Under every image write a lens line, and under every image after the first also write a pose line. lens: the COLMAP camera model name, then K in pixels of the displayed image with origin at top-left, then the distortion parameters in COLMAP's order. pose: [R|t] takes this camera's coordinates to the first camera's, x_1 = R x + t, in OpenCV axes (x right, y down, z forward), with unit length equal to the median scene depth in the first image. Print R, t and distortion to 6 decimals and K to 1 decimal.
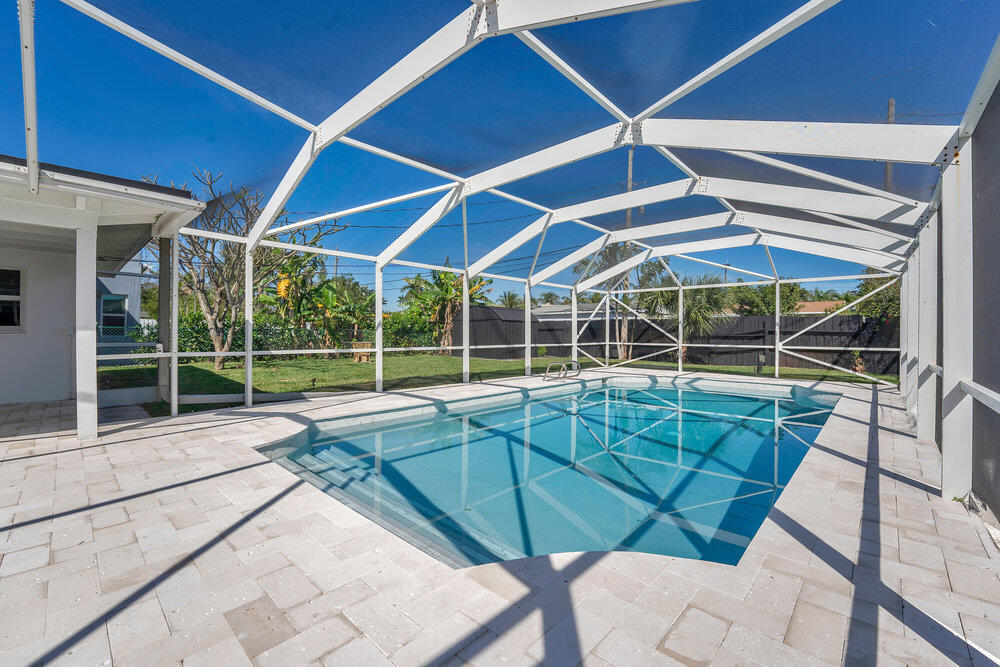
lens RADIAL K [[419.4, 0, 497.3], [0, 419.4, 332.5], [0, 0, 1]] dist [-0.020258, -0.000214]
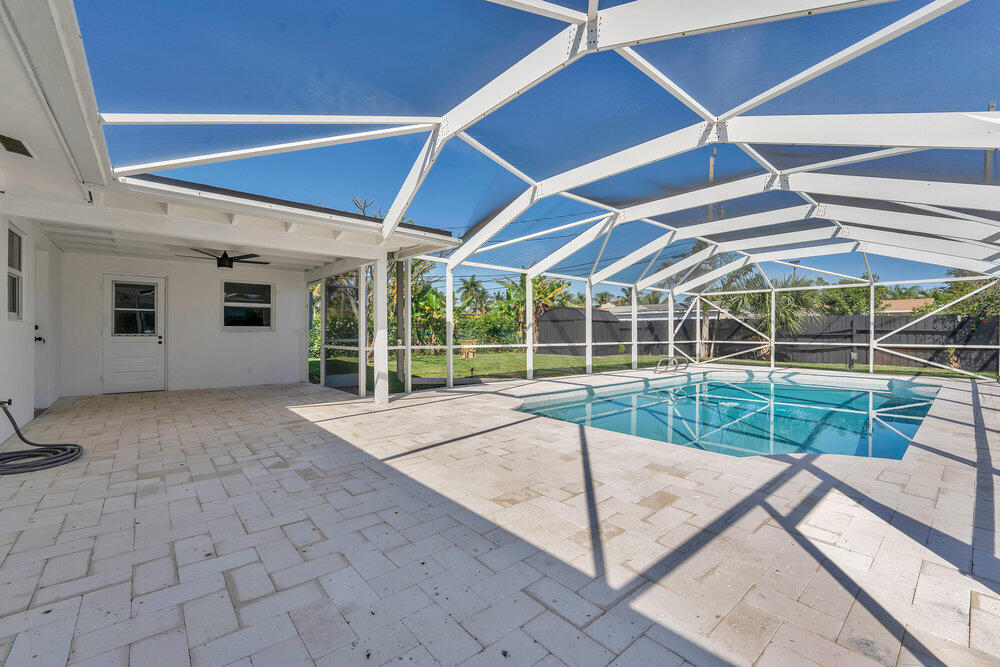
lens RADIAL K [[422.0, 0, 500.0], [0, 422.0, 333.5], [0, 0, 1]] dist [-0.016486, 0.000791]
pose [[0.994641, 0.000815, -0.103390, -0.158414], [-0.000297, 0.999987, 0.005031, 0.000638], [0.103392, -0.004973, 0.994628, -0.158827]]
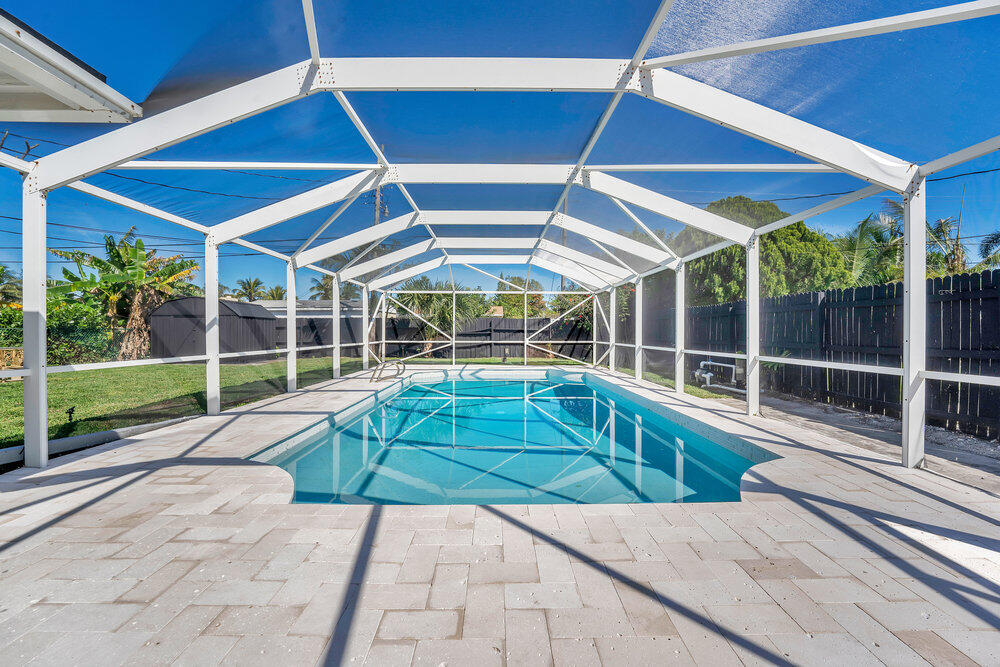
lens RADIAL K [[416.0, 0, 500.0], [0, 416.0, 333.5], [0, 0, 1]] dist [-0.019209, 0.000466]
pose [[0.723338, -0.006001, 0.690468, -0.272538], [-0.000593, 0.999956, 0.009312, -0.003458], [-0.690493, -0.007145, 0.723303, 0.091986]]
